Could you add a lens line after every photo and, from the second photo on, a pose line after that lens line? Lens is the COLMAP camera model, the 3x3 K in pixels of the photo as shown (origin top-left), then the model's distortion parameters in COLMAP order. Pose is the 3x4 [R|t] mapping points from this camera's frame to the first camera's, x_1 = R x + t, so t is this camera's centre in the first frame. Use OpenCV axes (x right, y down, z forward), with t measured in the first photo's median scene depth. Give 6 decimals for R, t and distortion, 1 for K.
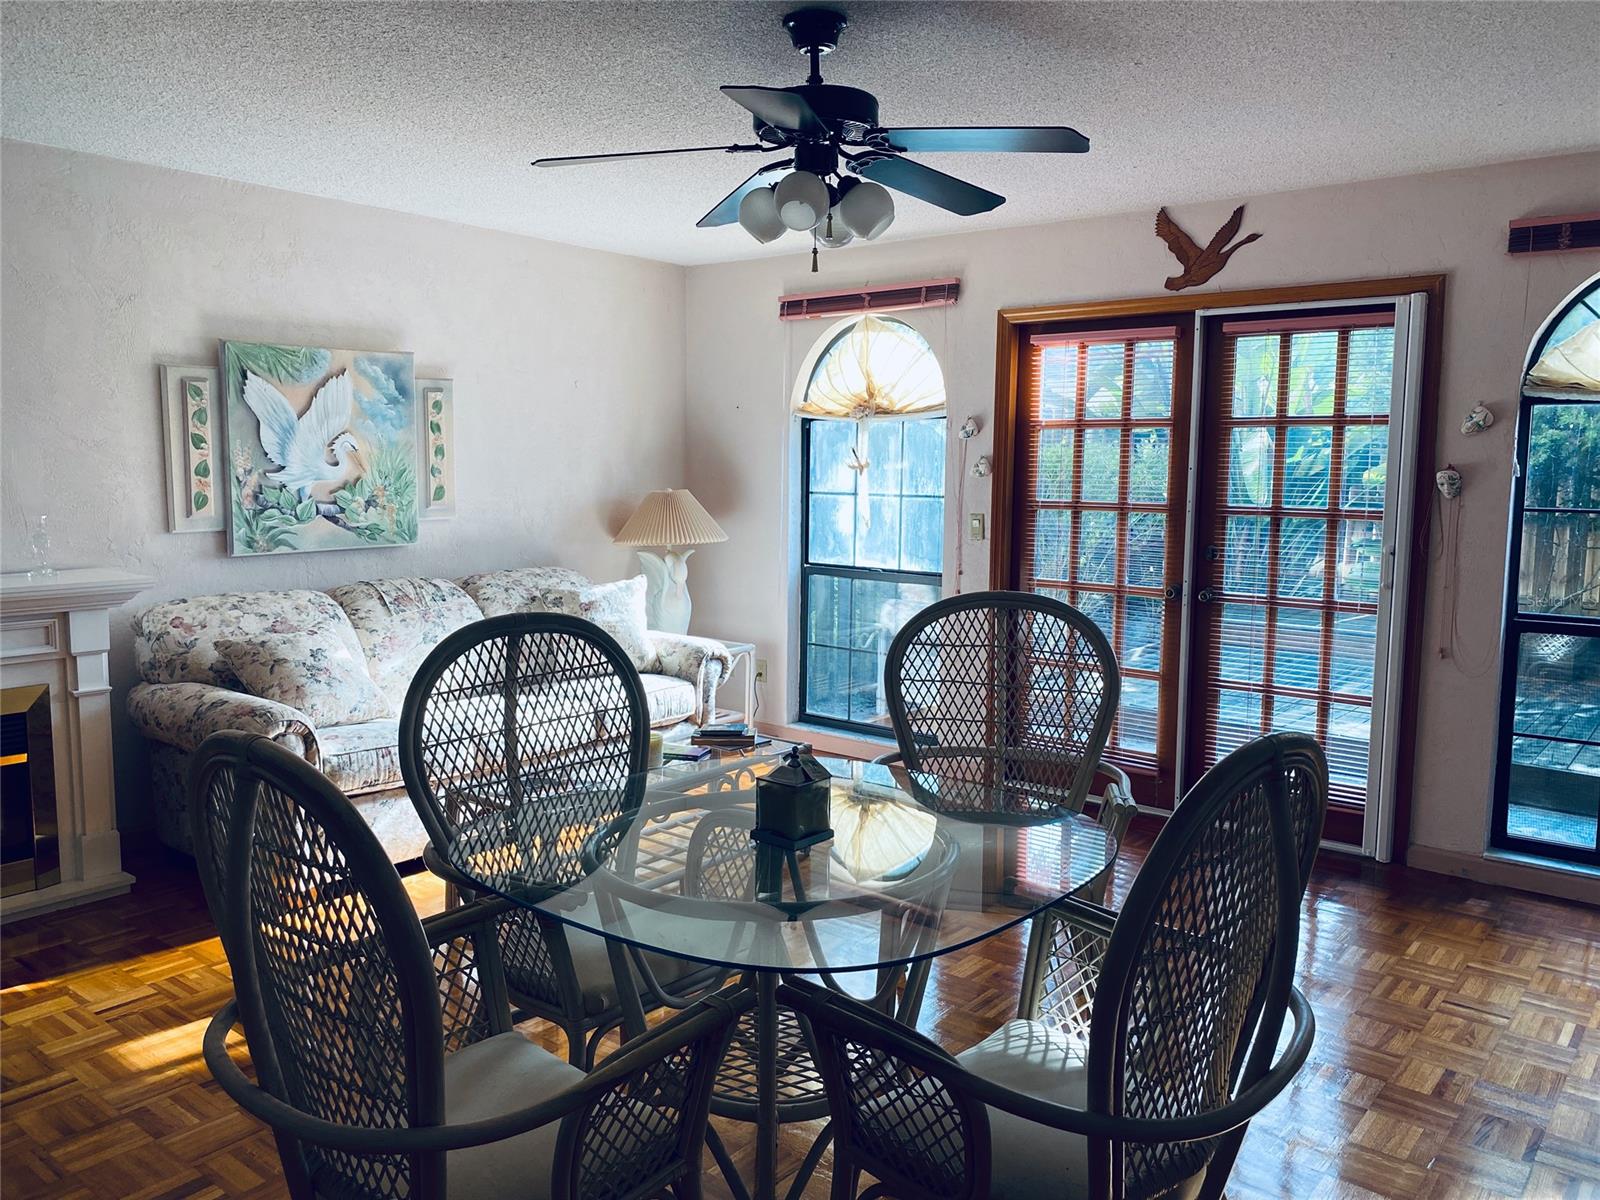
lens RADIAL K [[1217.0, 0, 800.0], [0, 1217.0, 600.0], [0, 0, 1]] dist [0.004434, 0.002701]
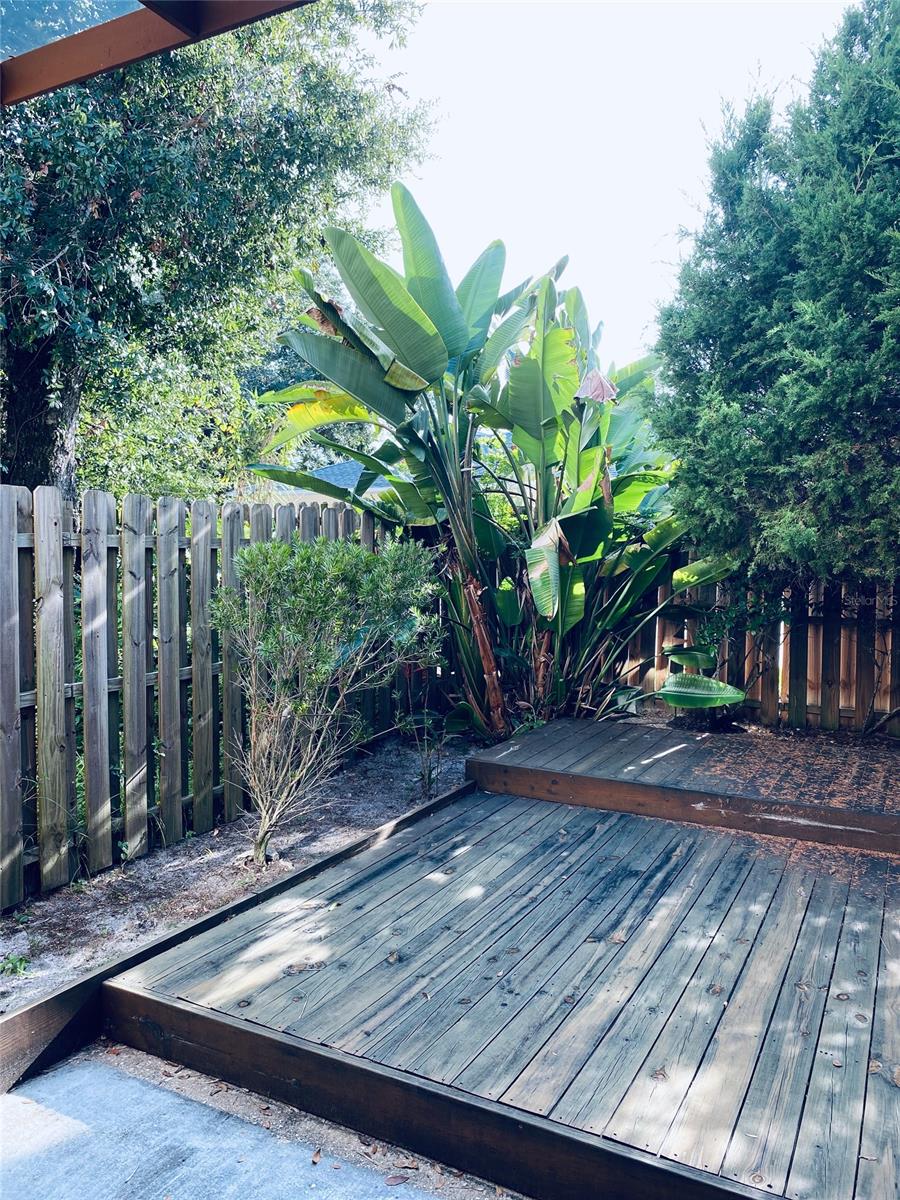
lens RADIAL K [[912.7, 0, 450.0], [0, 912.7, 600.0], [0, 0, 1]] dist [0.004434, 0.002701]
pose [[0.979690, -0.012672, 0.200119, 0.168620], [0.028237, 0.996775, -0.075120, -0.038194], [-0.198521, 0.079245, 0.976888, 0.379203]]
